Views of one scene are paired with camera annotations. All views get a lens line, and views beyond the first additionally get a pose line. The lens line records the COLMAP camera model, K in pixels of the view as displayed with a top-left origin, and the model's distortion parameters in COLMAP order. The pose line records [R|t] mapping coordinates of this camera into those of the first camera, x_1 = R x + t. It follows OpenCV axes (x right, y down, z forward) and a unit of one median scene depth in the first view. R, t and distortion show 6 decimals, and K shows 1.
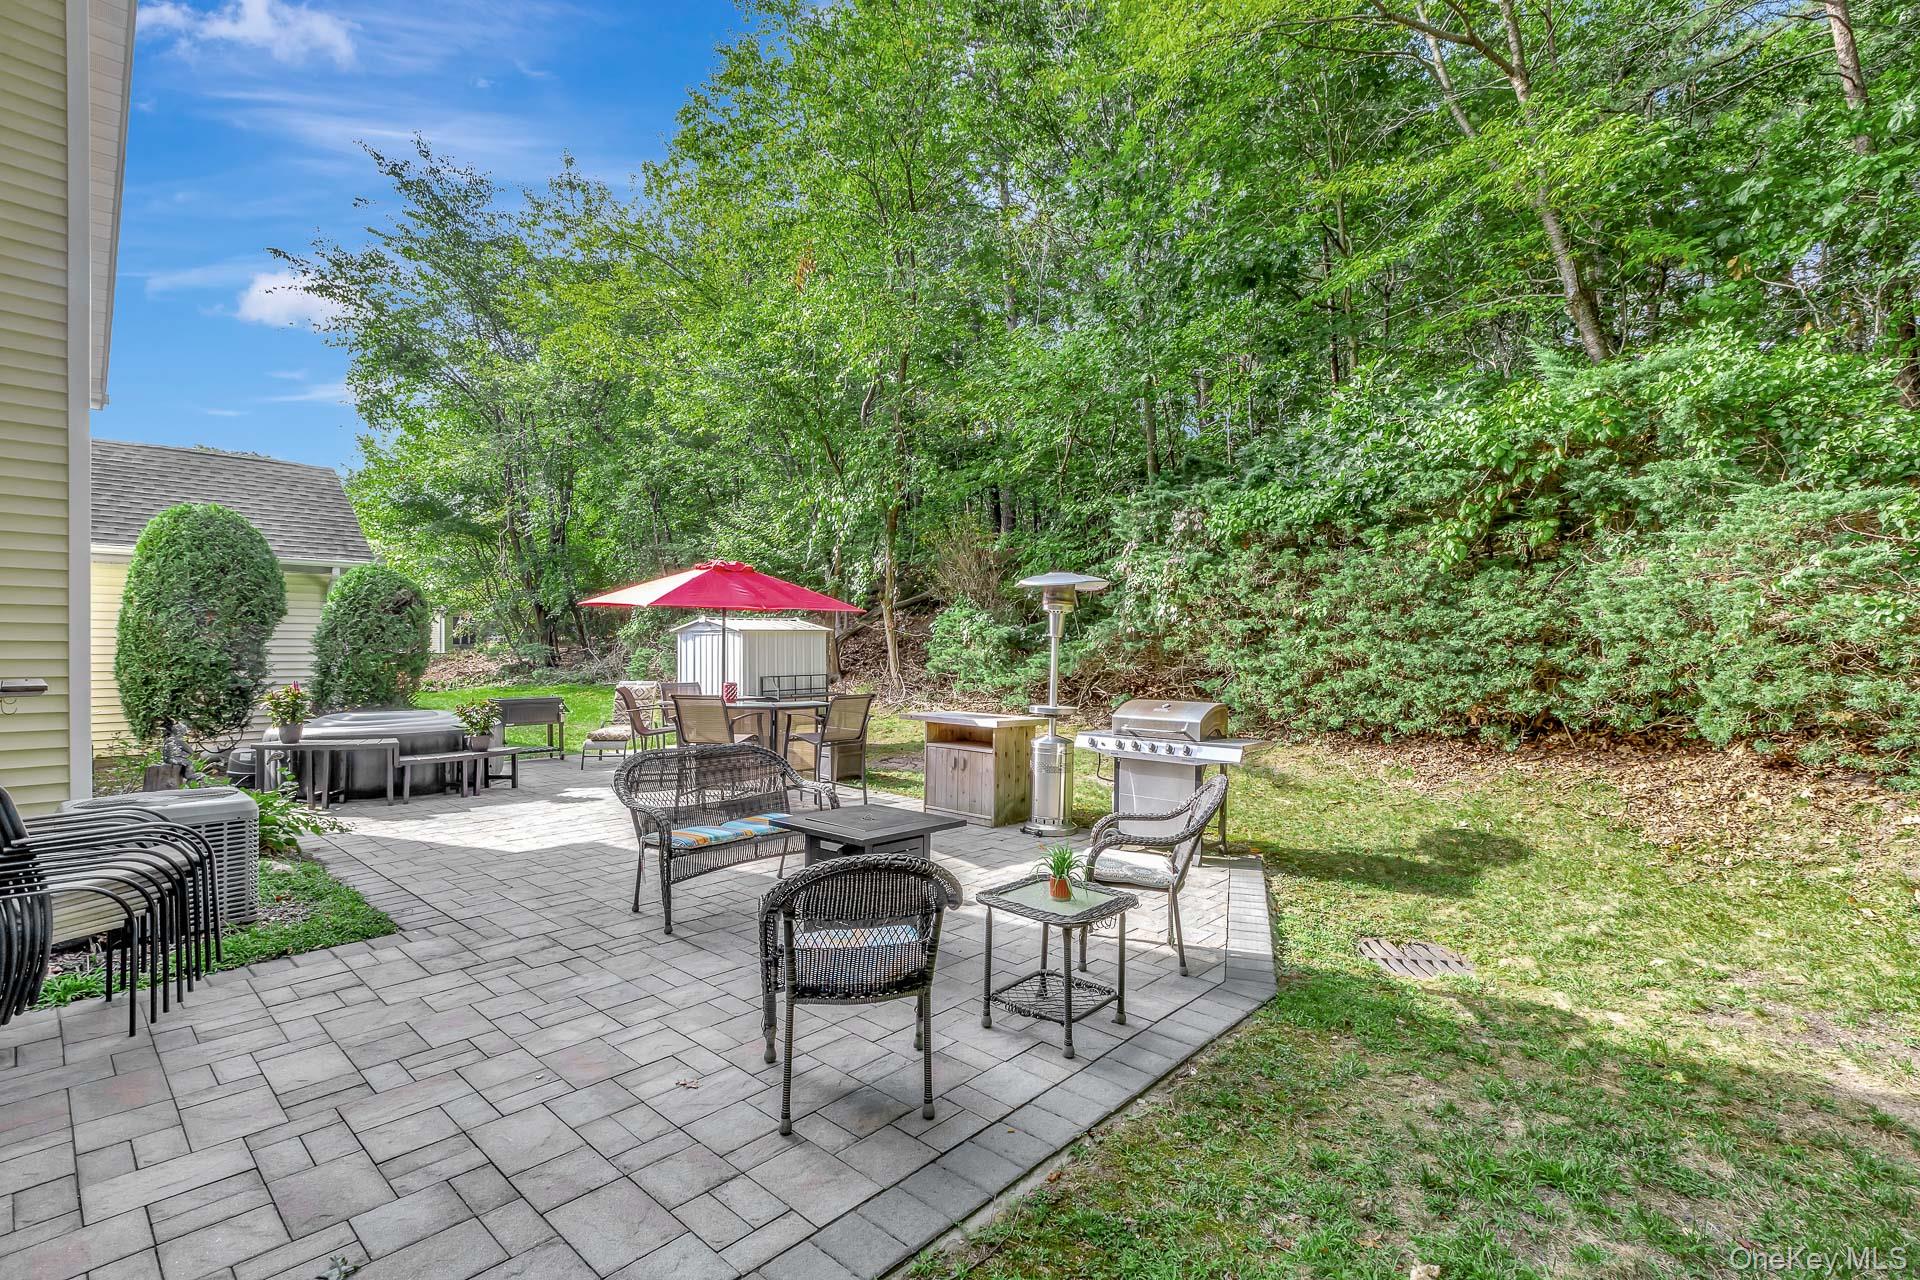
lens RADIAL K [[854.8, 0, 964.0], [0, 854.8, 646.3], [0, 0, 1]] dist [0.002334, -0.000203]
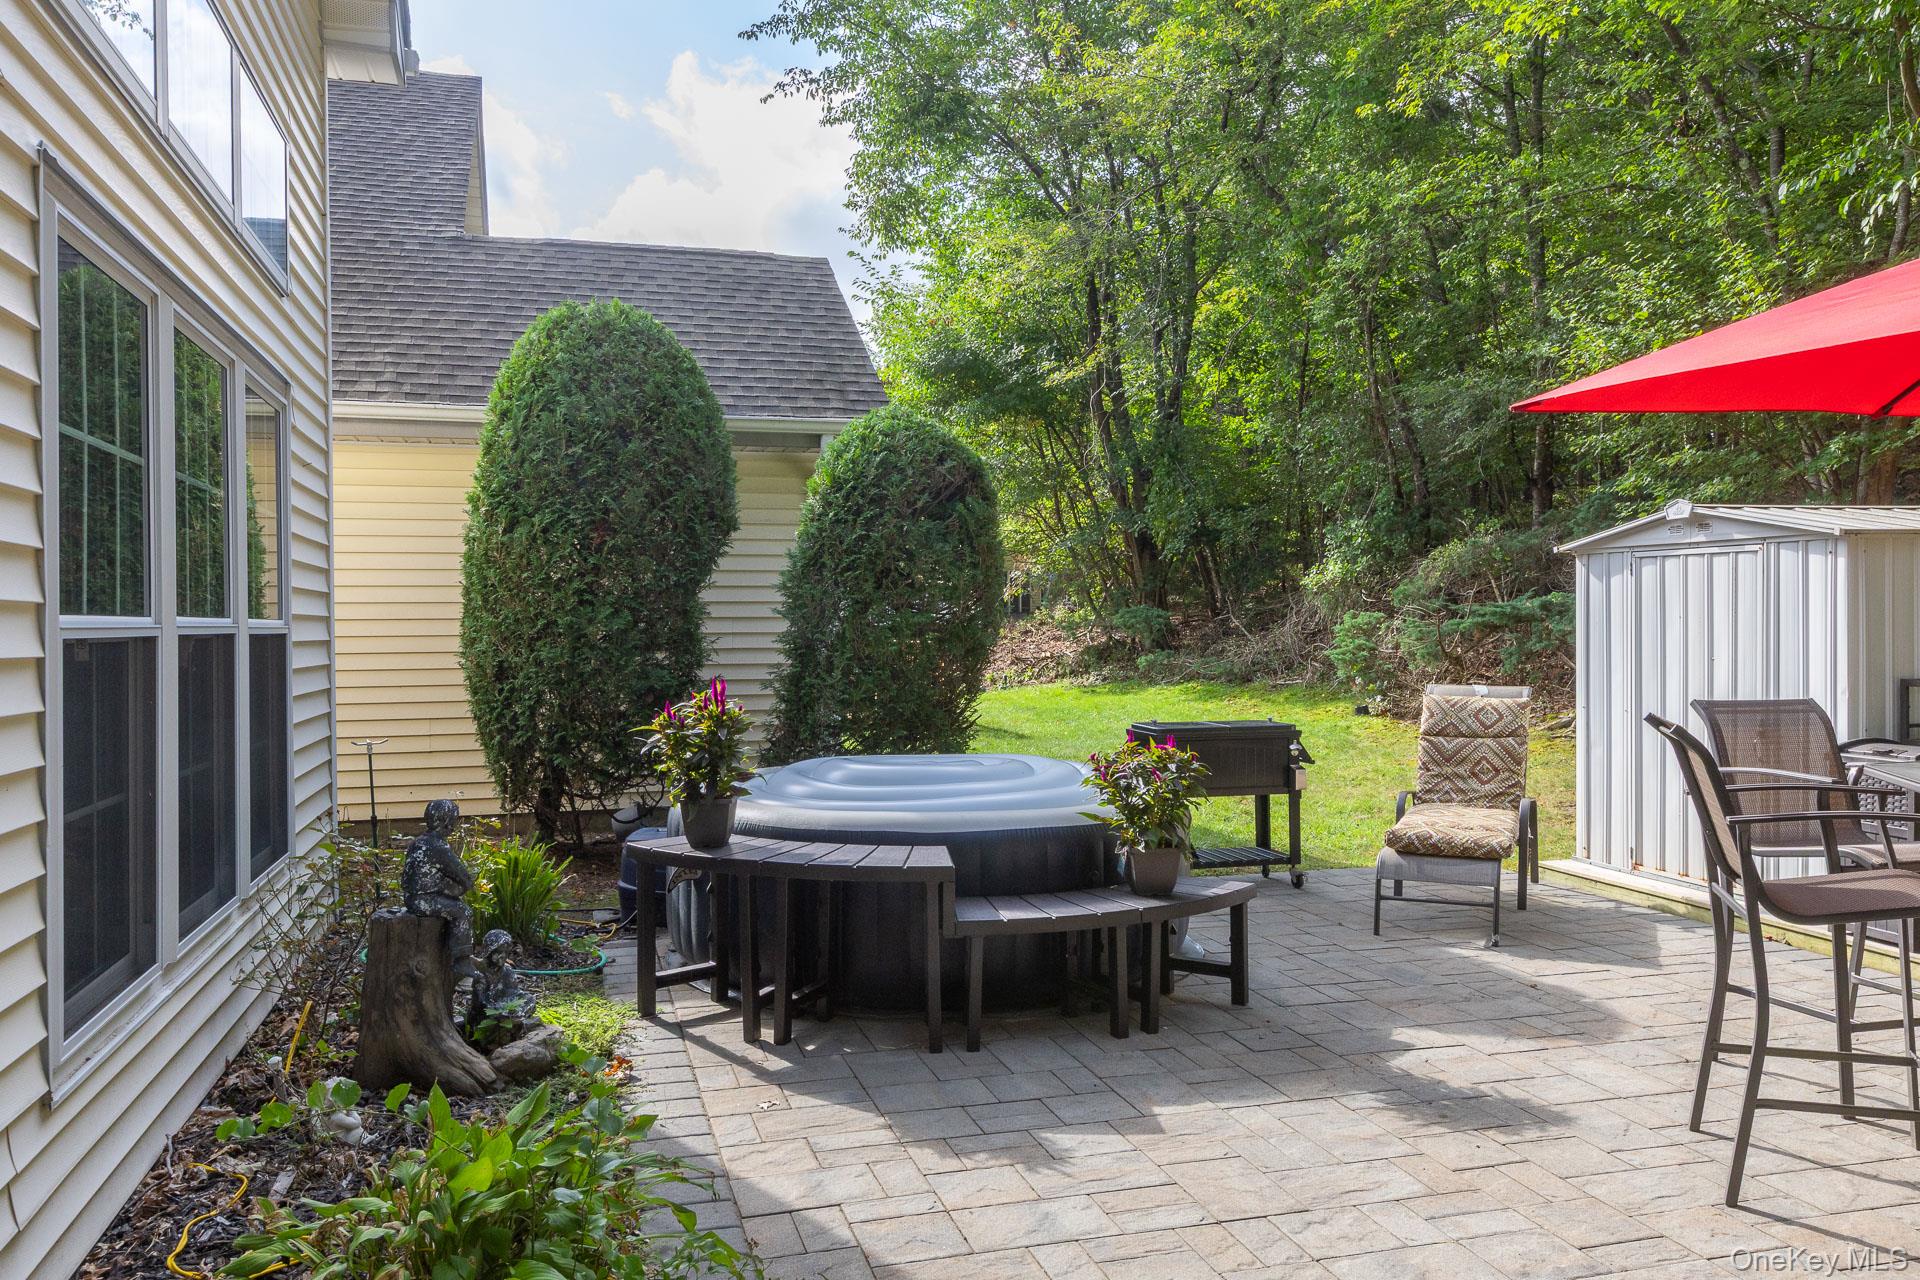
lens RADIAL K [[1433.8, 0, 960.0], [0, 1433.8, 640.0], [0, 0, 1]] dist [-0.001097, -0.000214]
pose [[0.847383, 0.000891, -0.530982, -0.271733], [0.007250, 0.999886, 0.013247, 0.012120], [0.530933, -0.015075, 0.847280, 0.396507]]
